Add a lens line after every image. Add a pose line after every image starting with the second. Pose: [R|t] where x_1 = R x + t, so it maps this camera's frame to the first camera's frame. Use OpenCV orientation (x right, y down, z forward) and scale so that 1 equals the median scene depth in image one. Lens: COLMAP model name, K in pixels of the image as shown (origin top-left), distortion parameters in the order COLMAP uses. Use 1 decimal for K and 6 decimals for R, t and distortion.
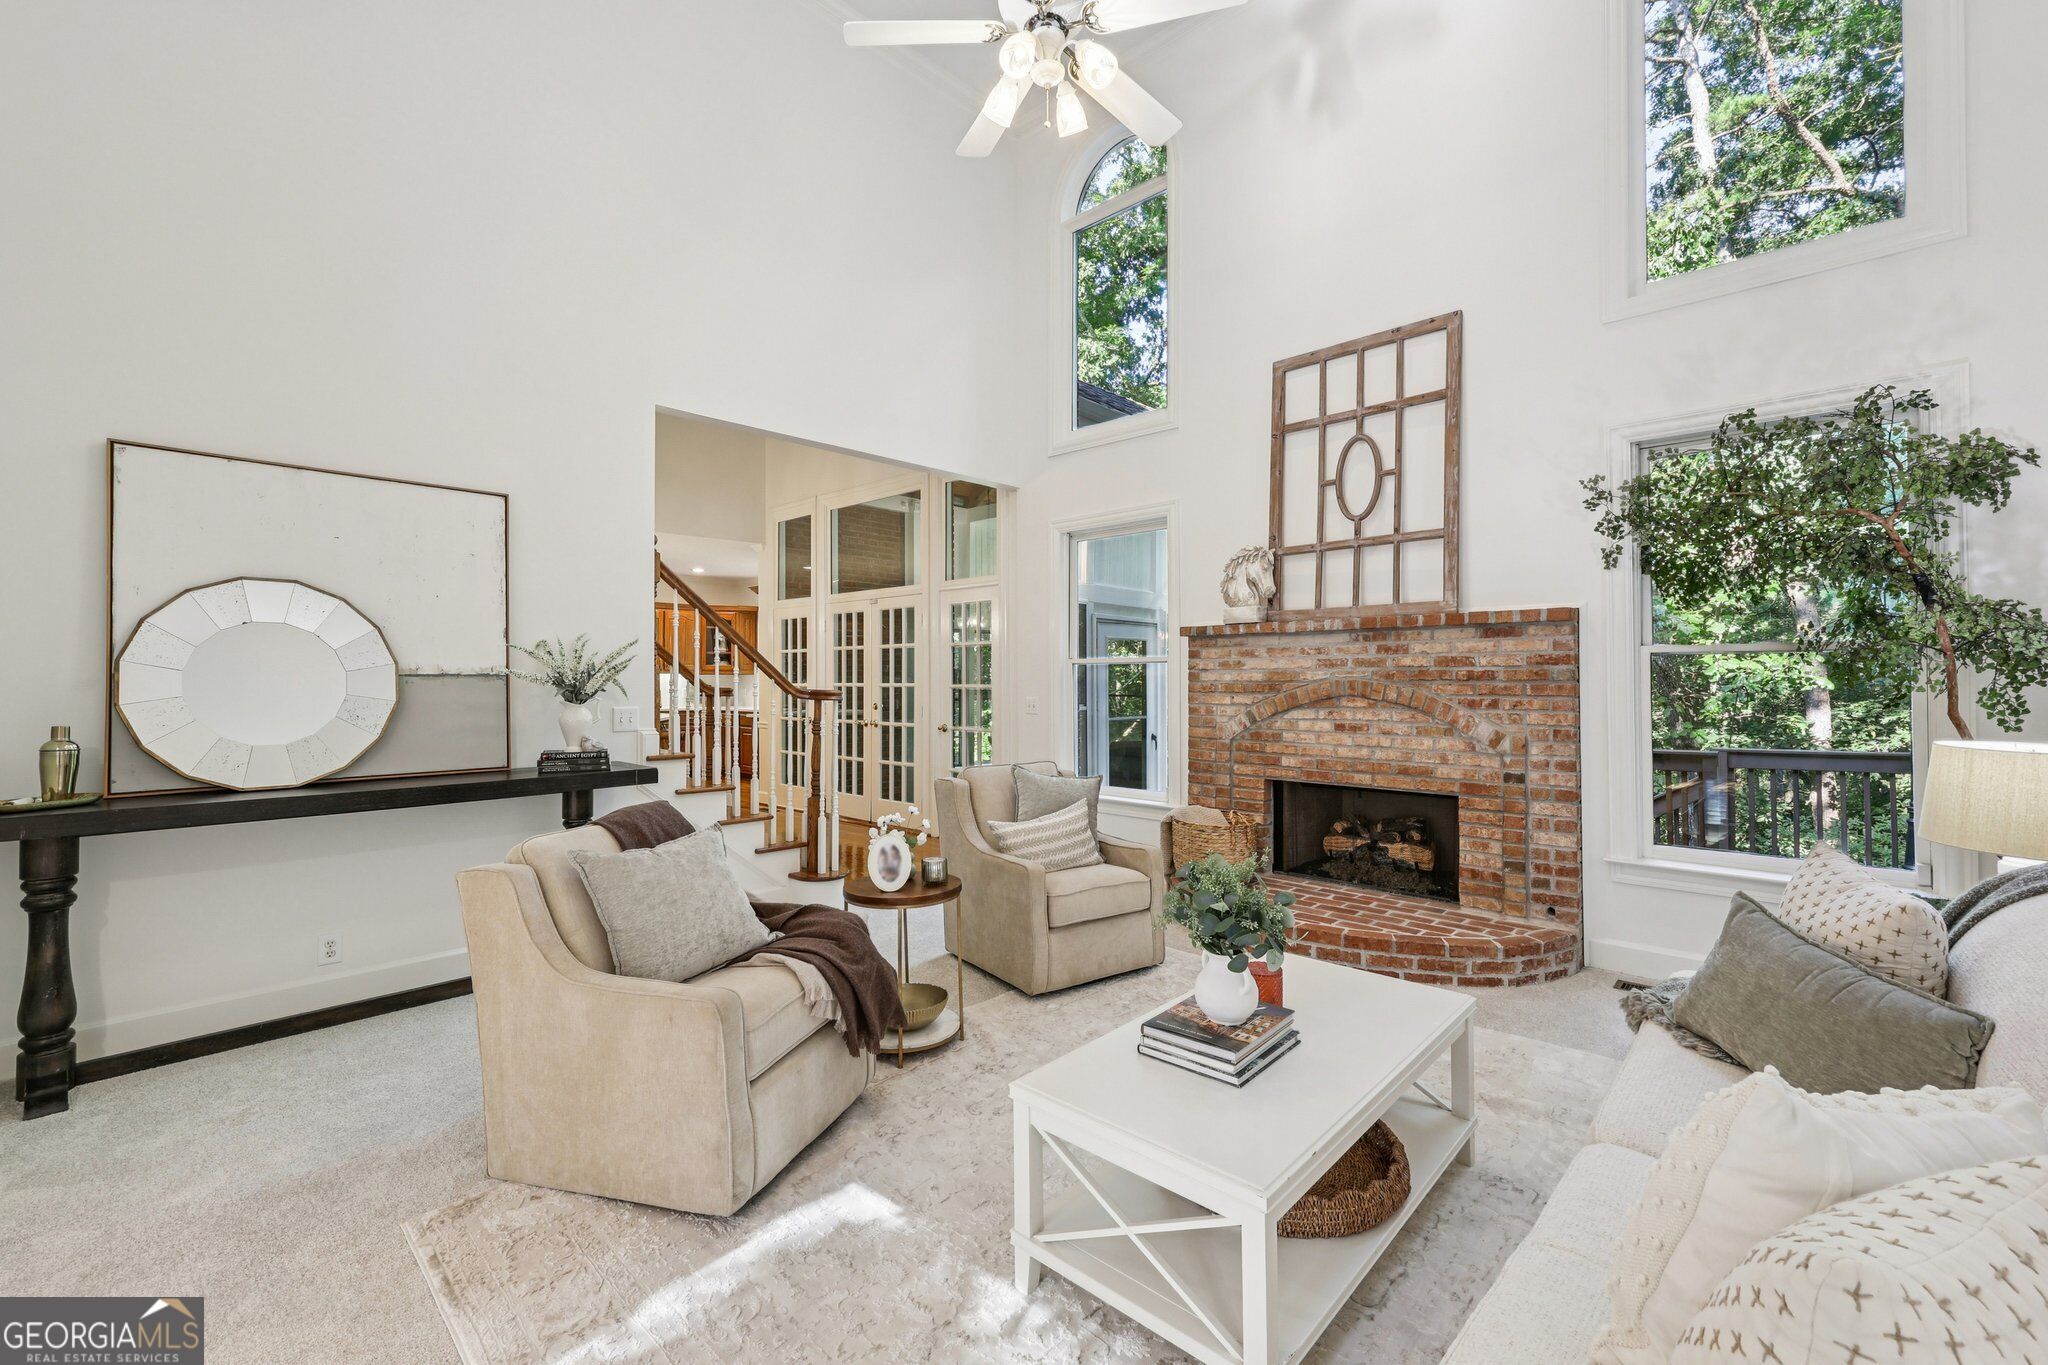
lens RADIAL K [[852.3, 0, 1029.9], [0, 852.3, 672.3], [0, 0, 1]] dist [0.002366, 0.000535]
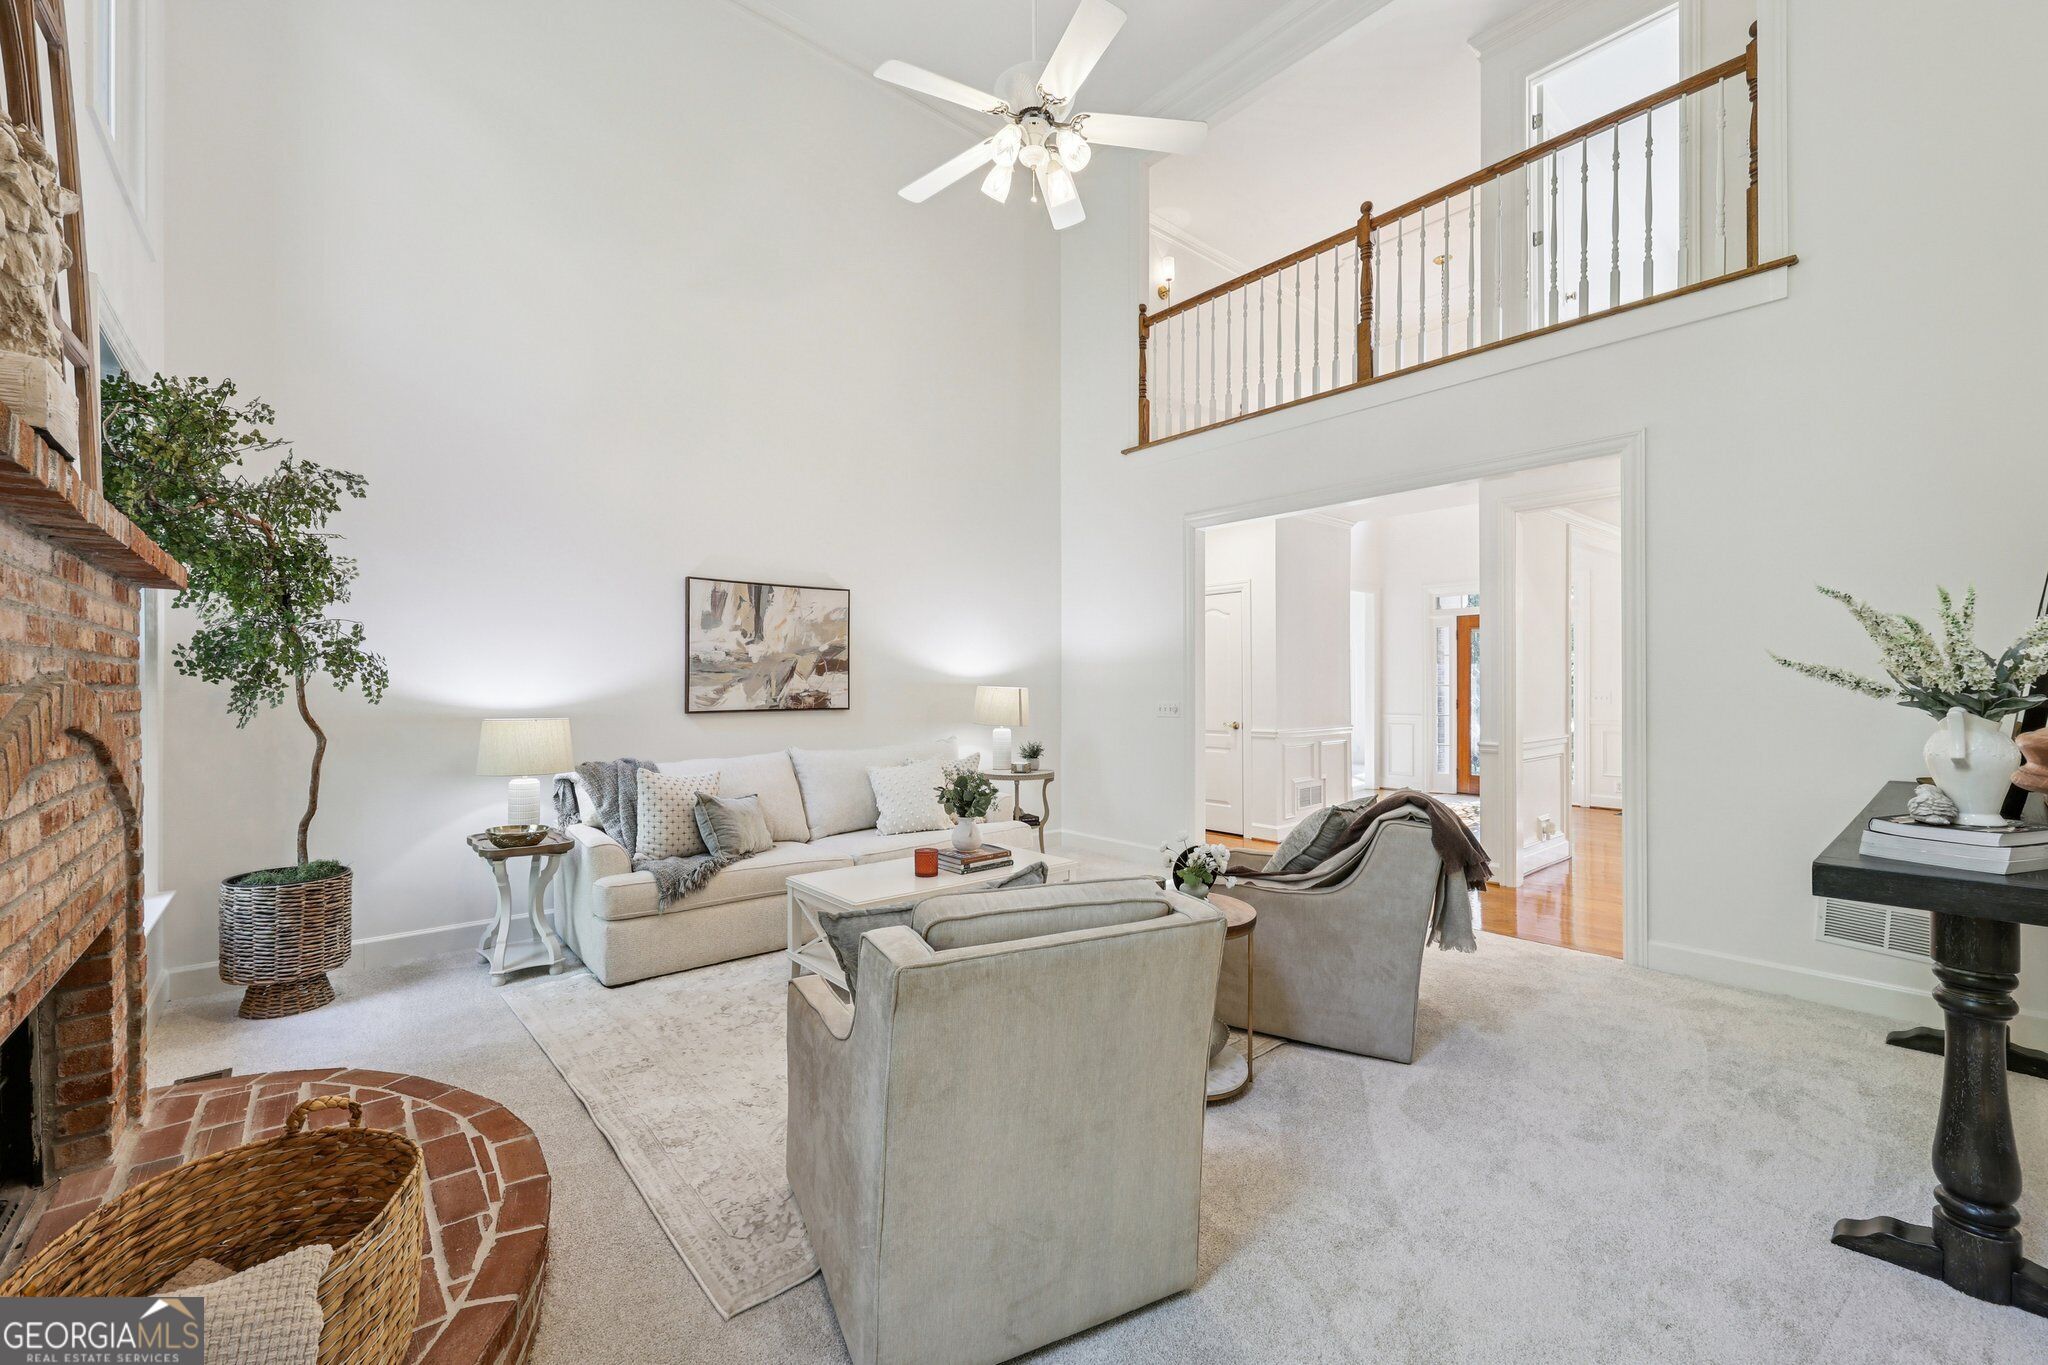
lens RADIAL K [[837.6, 0, 1016.9], [0, 837.6, 684.0], [0, 0, 1]] dist [-0.000757, 0.000102]
pose [[-0.992721, 0.002617, 0.120412, -0.056993], [0.001081, 0.999917, -0.012819, 0.021489], [-0.120436, -0.012596, -0.992641, 1.513771]]
